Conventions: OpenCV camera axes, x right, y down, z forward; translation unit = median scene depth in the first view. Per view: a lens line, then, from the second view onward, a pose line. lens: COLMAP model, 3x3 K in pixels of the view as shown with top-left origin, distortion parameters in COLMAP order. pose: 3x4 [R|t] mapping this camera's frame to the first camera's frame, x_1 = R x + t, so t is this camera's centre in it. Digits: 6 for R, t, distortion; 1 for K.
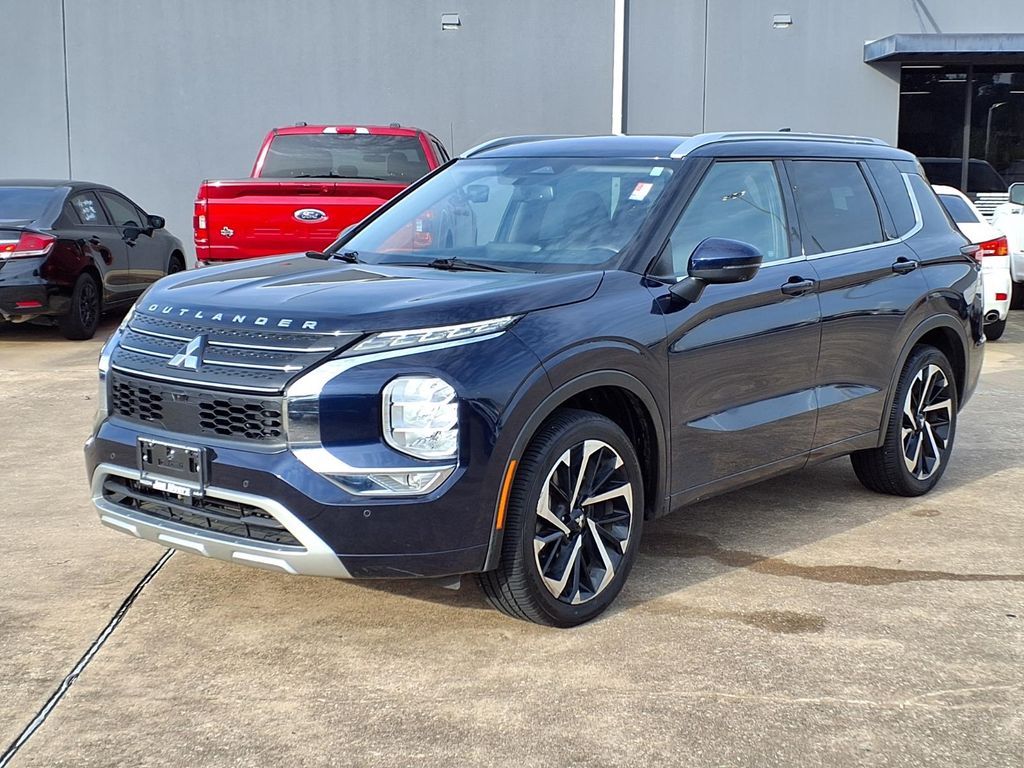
lens RADIAL K [[1379.4, 0, 512.0], [0, 1379.4, 384.0], [0, 0, 1]] dist [0.256718, -0.759405]
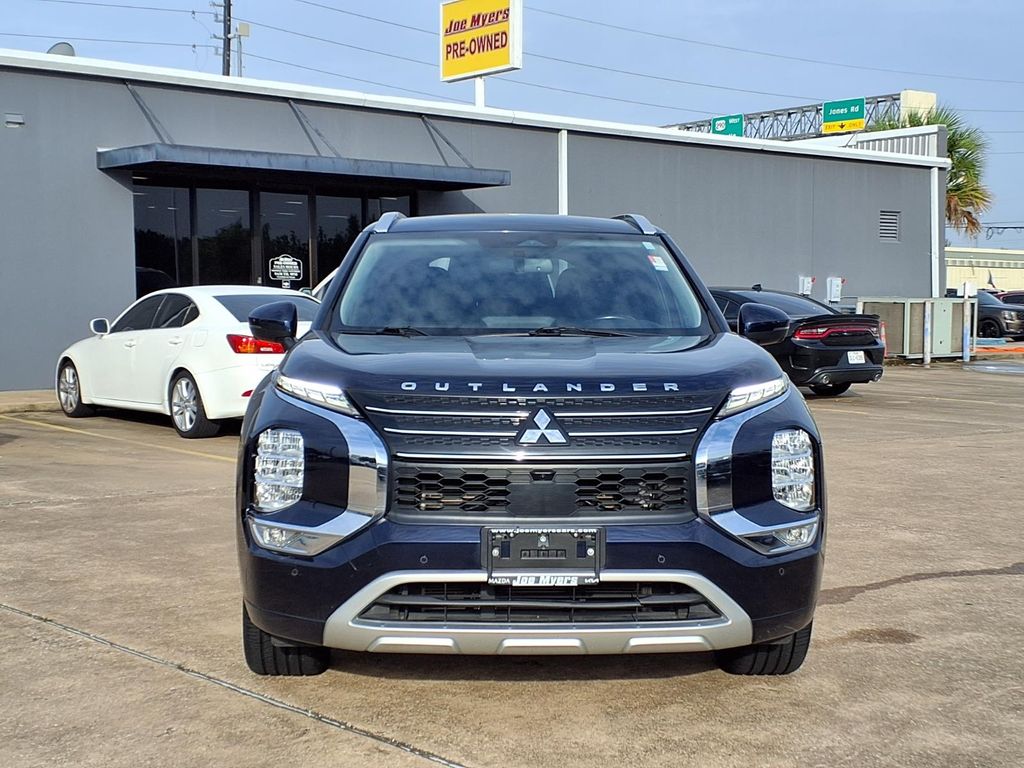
lens RADIAL K [[1379.4, 0, 512.0], [0, 1379.4, 384.0], [0, 0, 1]] dist [0.256718, -0.759405]
pose [[0.763689, -0.046793, 0.643886, -0.791571], [0.099962, 0.993912, -0.046331, -0.010506], [-0.637798, 0.099747, 0.763717, 0.319109]]
